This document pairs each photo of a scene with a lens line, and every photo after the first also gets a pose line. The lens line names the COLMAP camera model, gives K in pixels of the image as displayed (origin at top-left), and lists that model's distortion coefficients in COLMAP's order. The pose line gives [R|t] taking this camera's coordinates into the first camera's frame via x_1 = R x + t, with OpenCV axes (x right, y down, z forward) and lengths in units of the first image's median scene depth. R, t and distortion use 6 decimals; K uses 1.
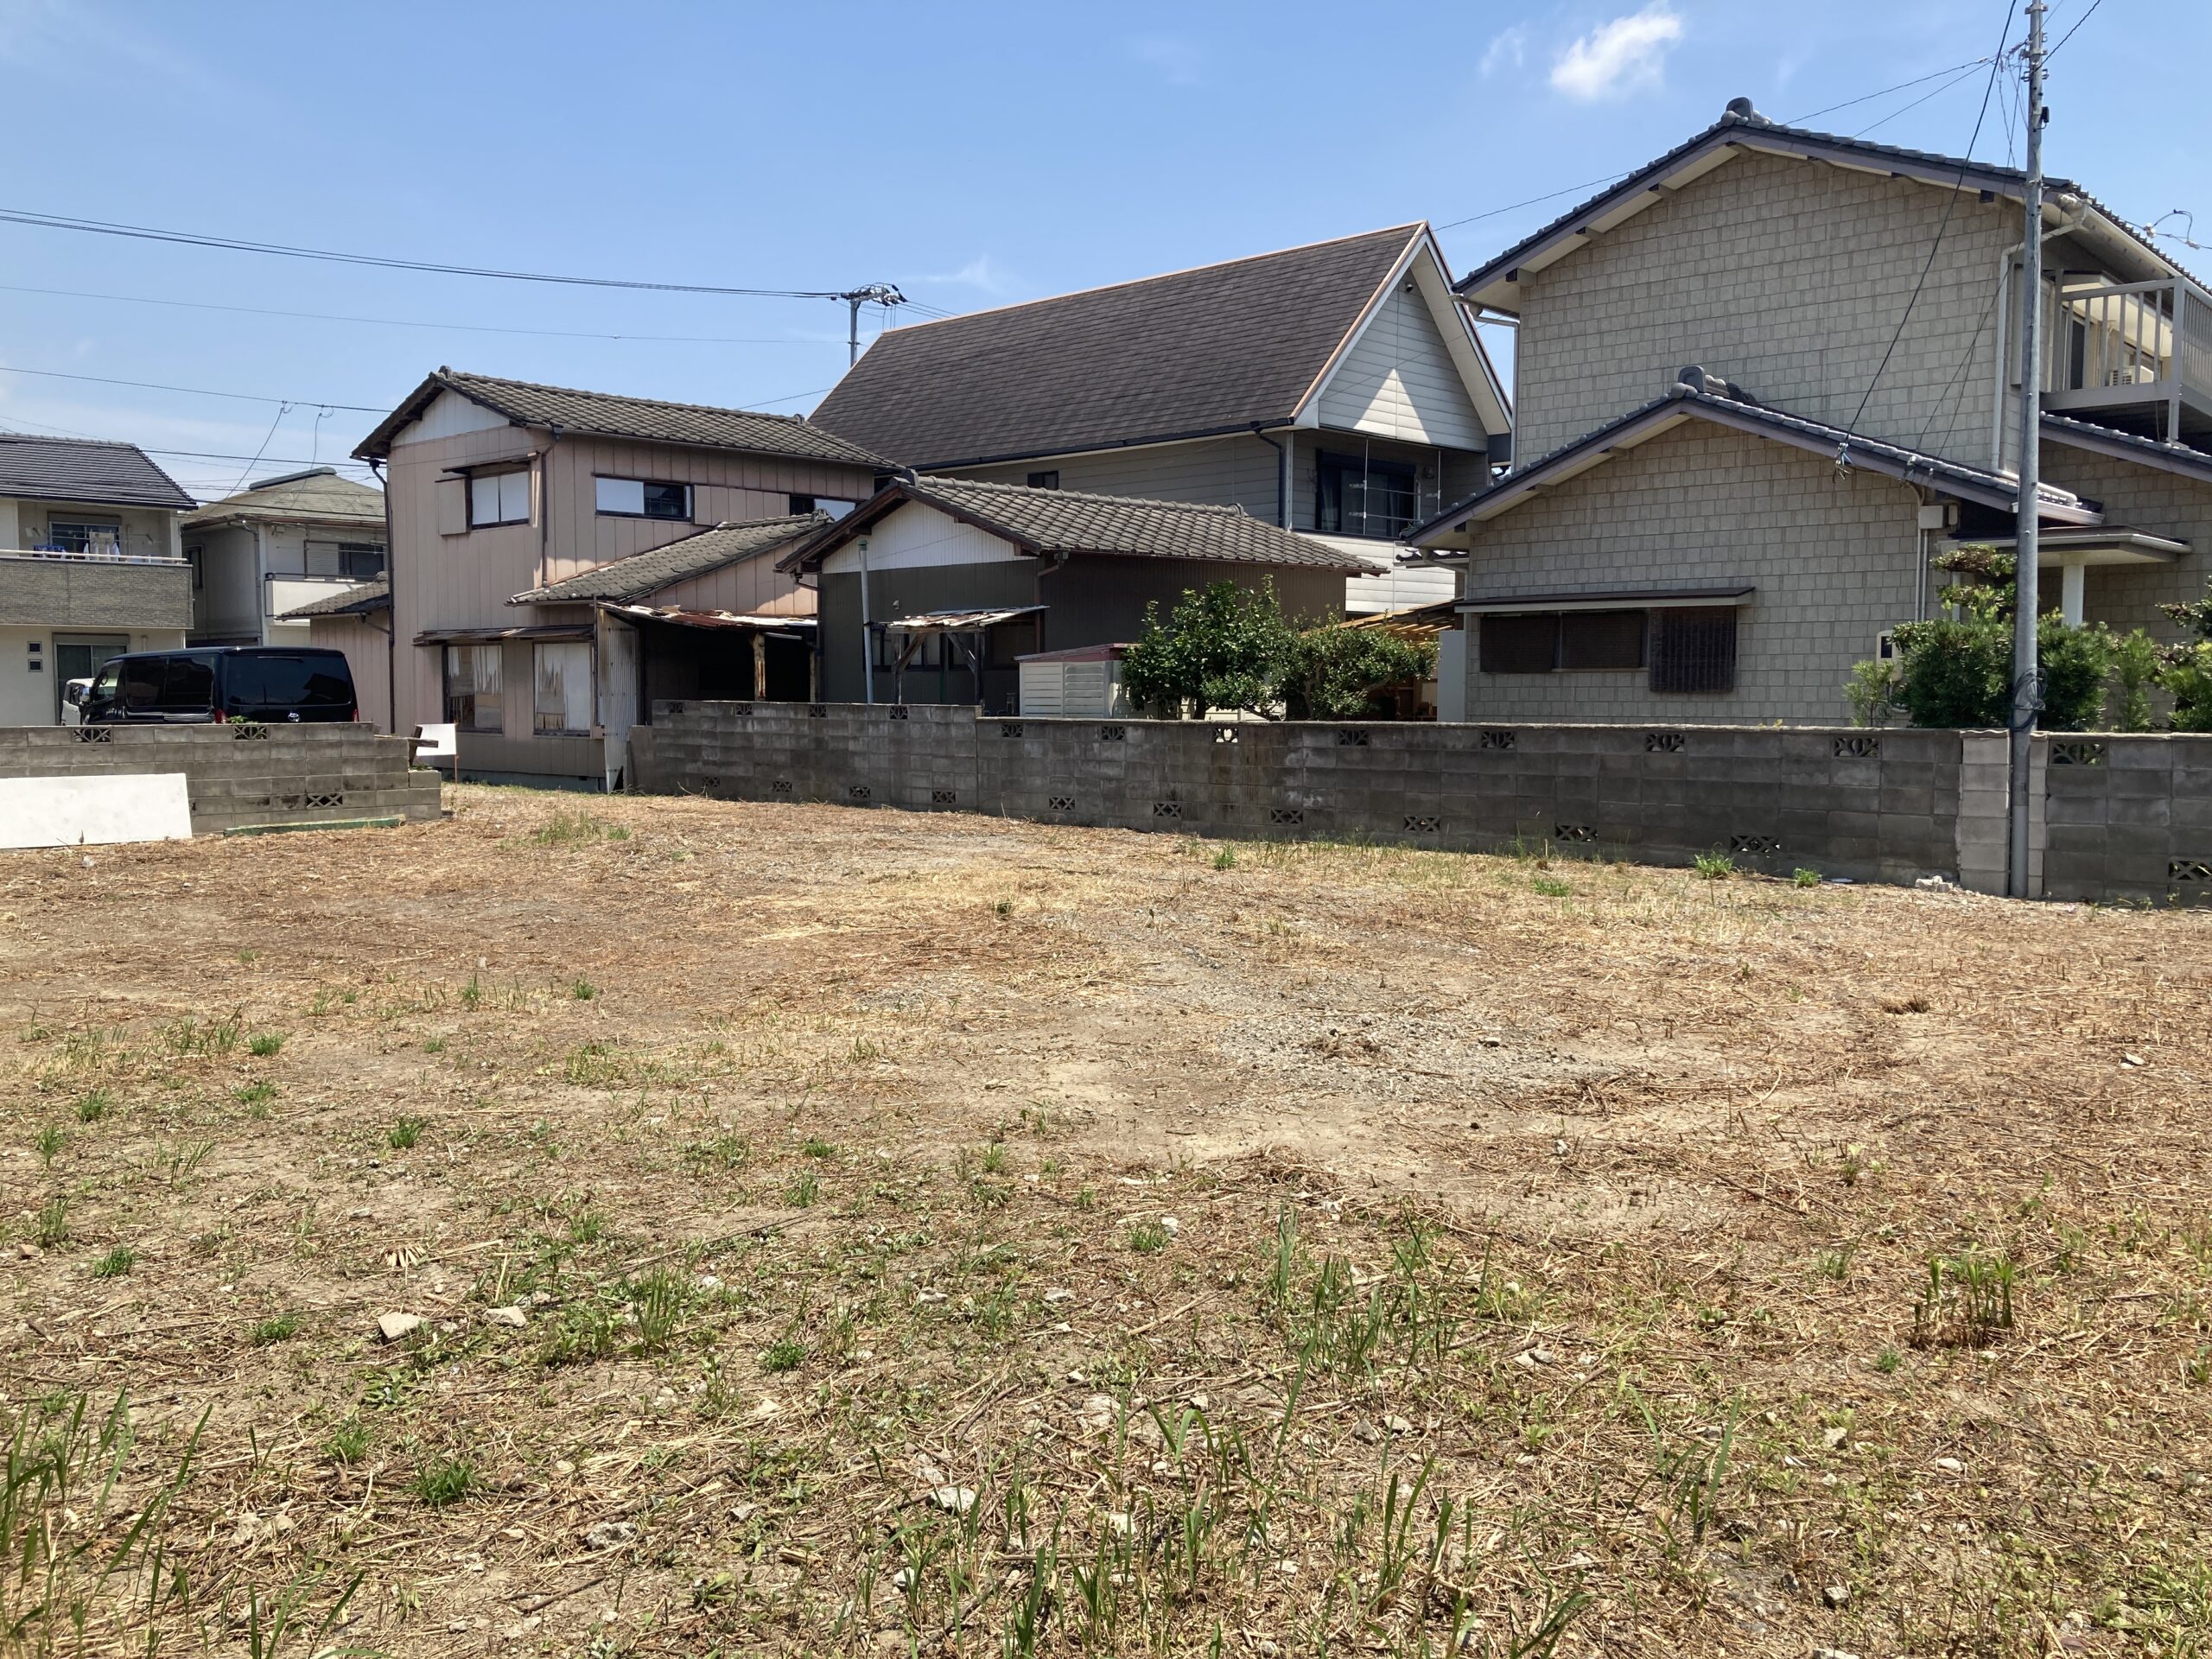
lens RADIAL K [[1826.9, 0, 1135.4], [0, 1826.9, 824.3], [0, 0, 1]] dist [0.041853, -0.050118]
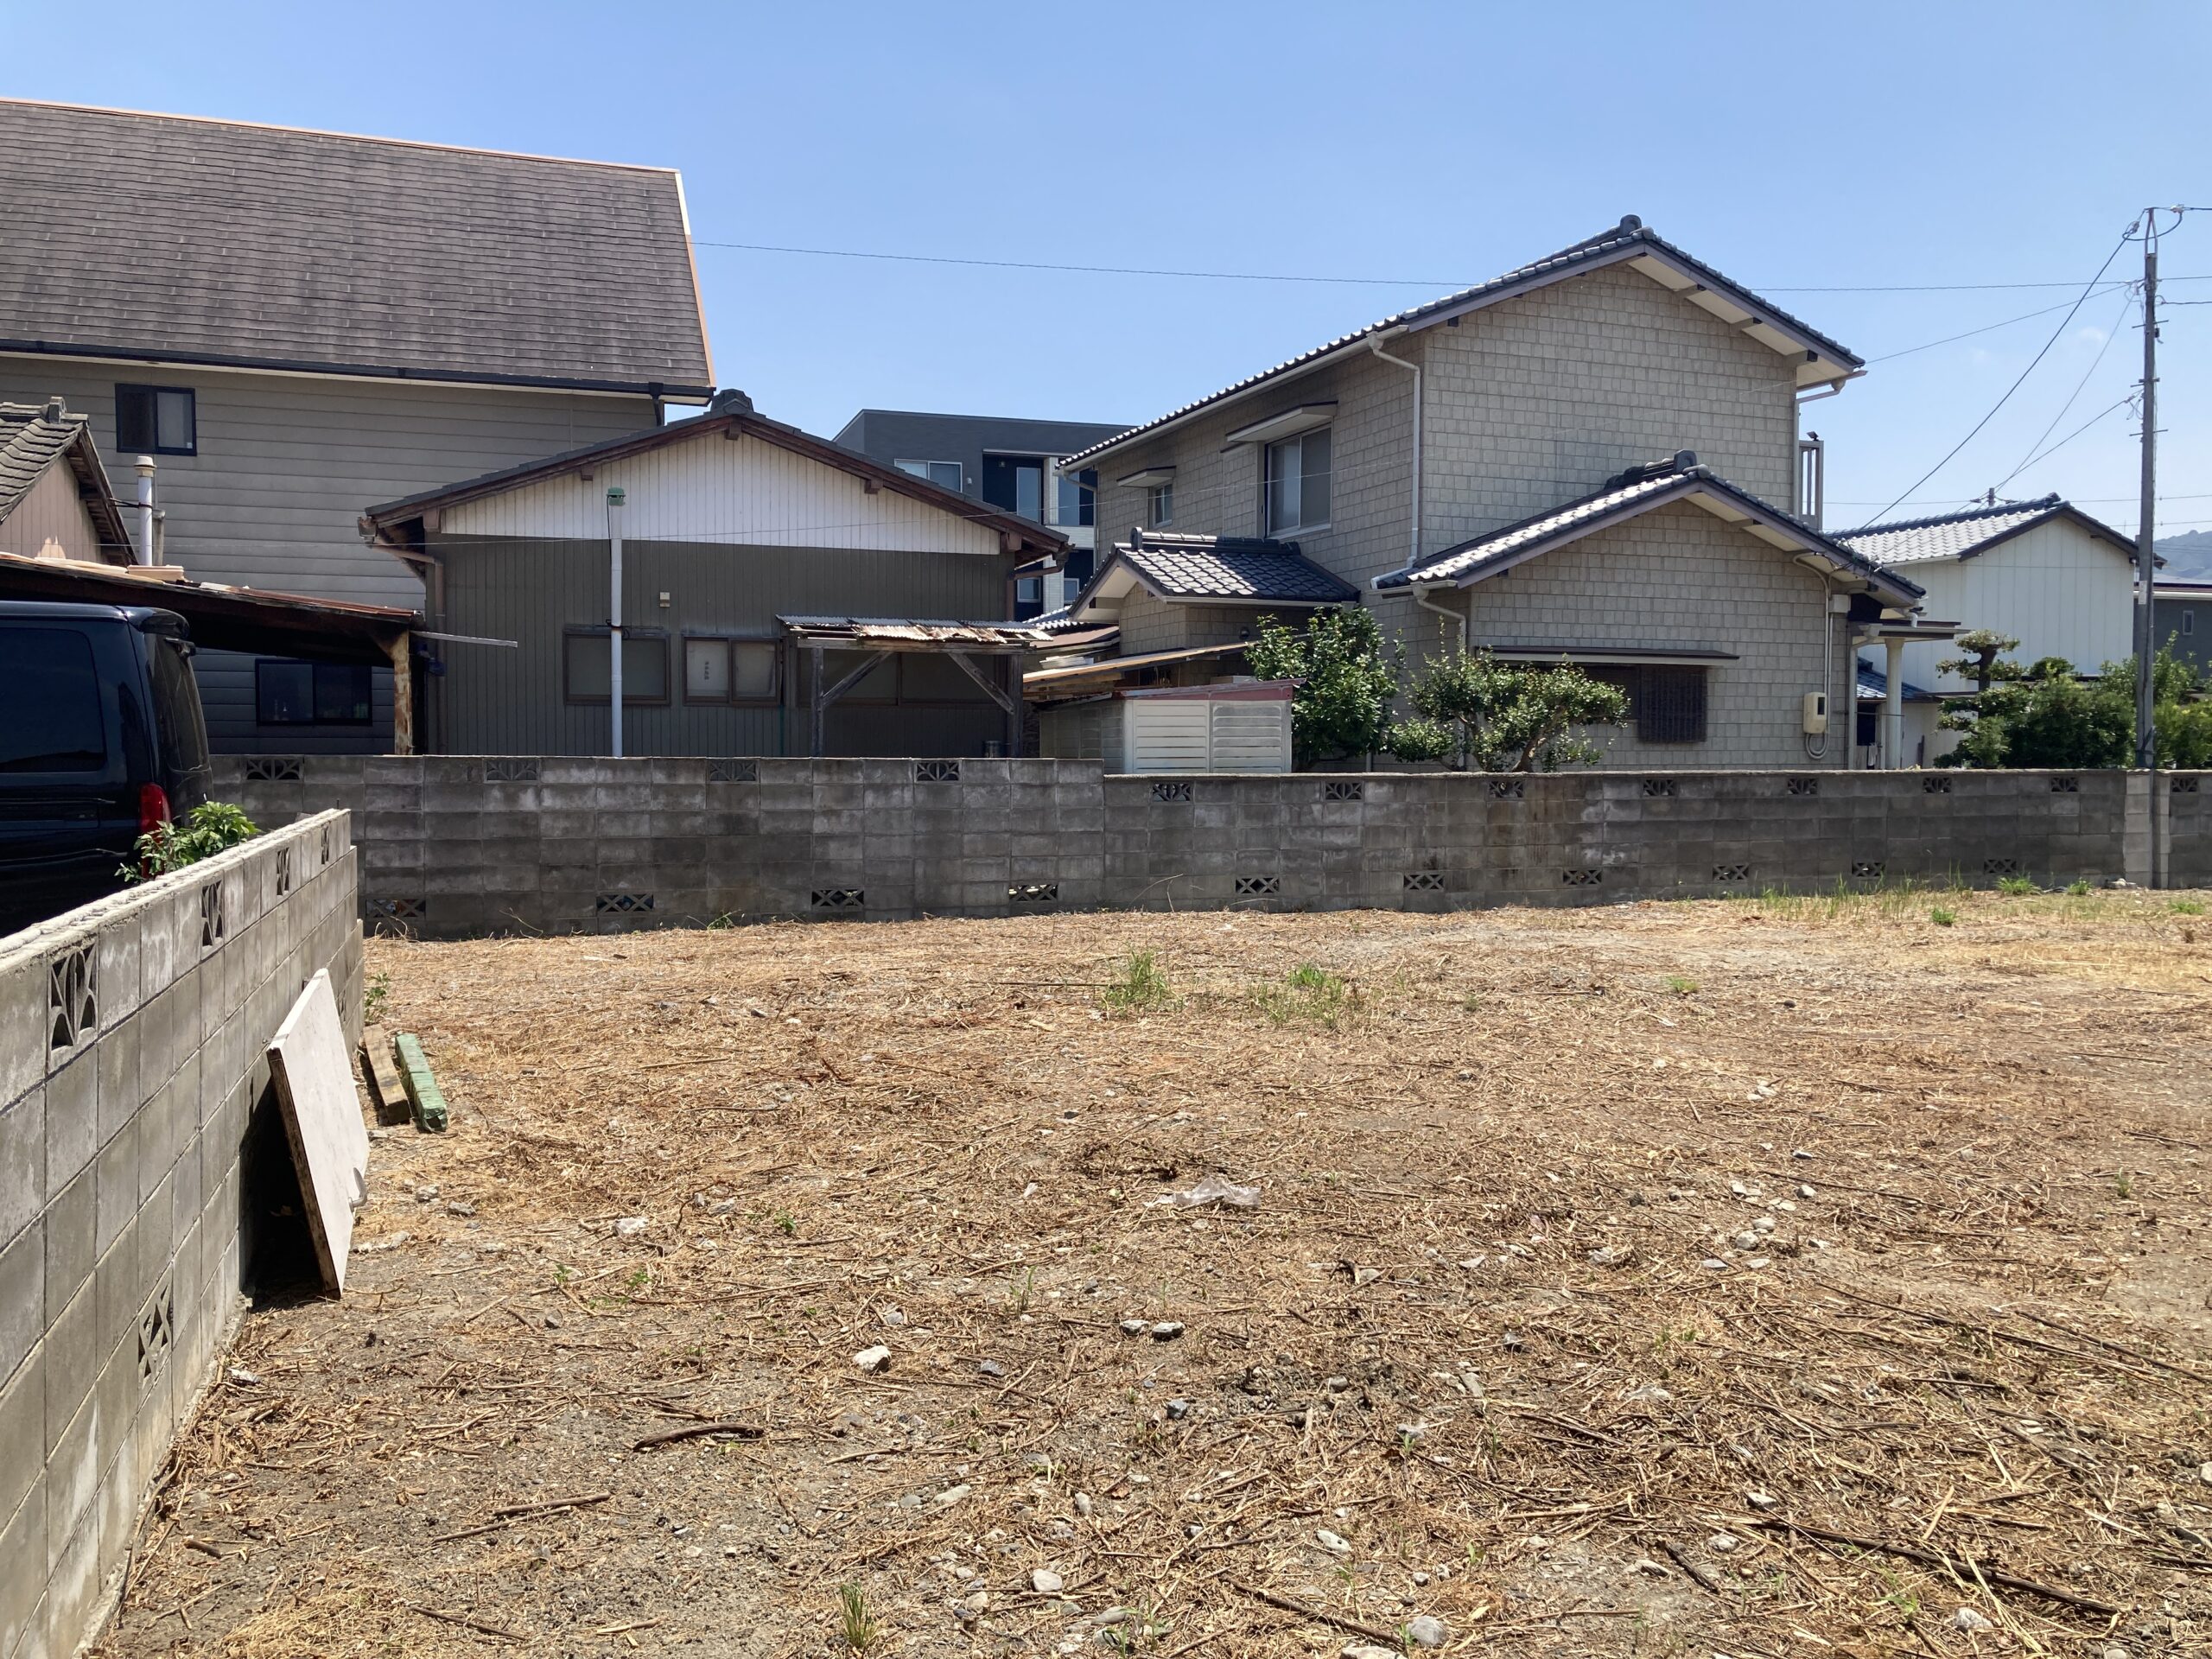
lens RADIAL K [[1826.9, 0, 1092.4], [0, 1826.9, 817.4], [0, 0, 1]] dist [0.041853, -0.050118]
pose [[0.468771, -0.036624, 0.882560, -1.108519], [0.062399, 0.998017, 0.008272, -0.074850], [-0.881113, 0.051194, 0.470127, 1.036212]]
